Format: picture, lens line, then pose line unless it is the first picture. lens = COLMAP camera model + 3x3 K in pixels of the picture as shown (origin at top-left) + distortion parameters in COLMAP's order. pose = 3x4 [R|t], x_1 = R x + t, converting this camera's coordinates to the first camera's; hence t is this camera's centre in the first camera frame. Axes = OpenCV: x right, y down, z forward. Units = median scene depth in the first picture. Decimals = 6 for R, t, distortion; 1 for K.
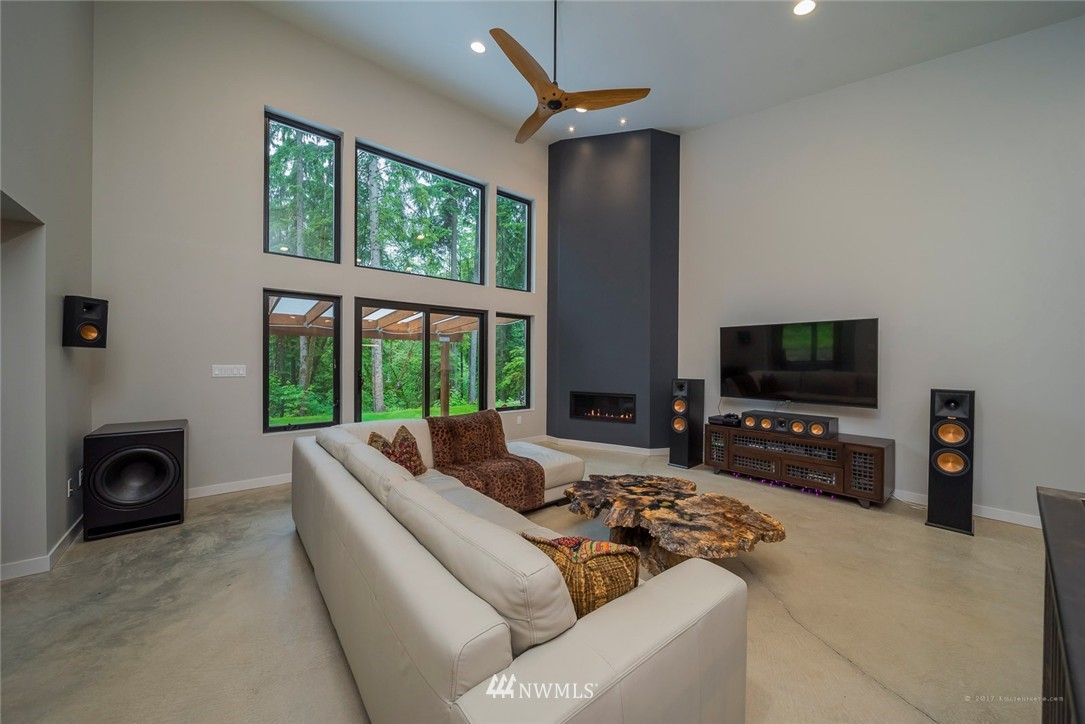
lens RADIAL K [[386.6, 0, 539.2], [0, 386.6, 364.1], [0, 0, 1]] dist [-0.006807, -0.000086]
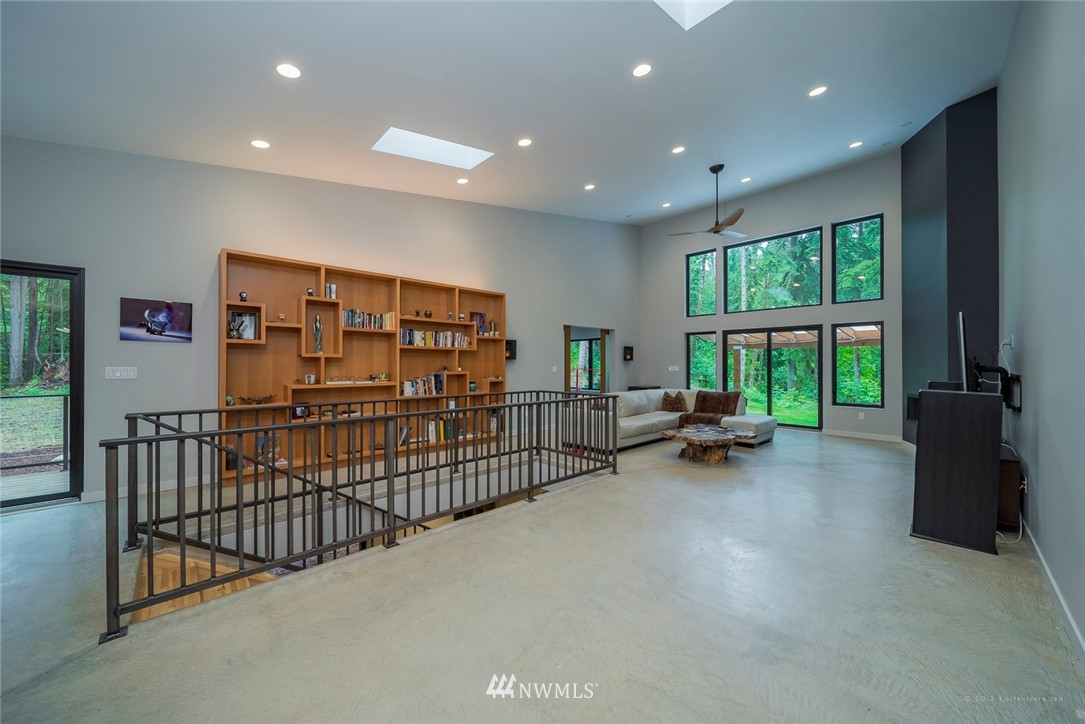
lens RADIAL K [[386.6, 0, 539.2], [0, 386.6, 364.1], [0, 0, 1]] dist [-0.006807, -0.000086]
pose [[0.087060, -0.018021, -0.996040, 1.473680], [-0.009453, 0.999776, -0.018915, 0.041205], [0.996158, 0.011063, 0.086870, -0.067513]]
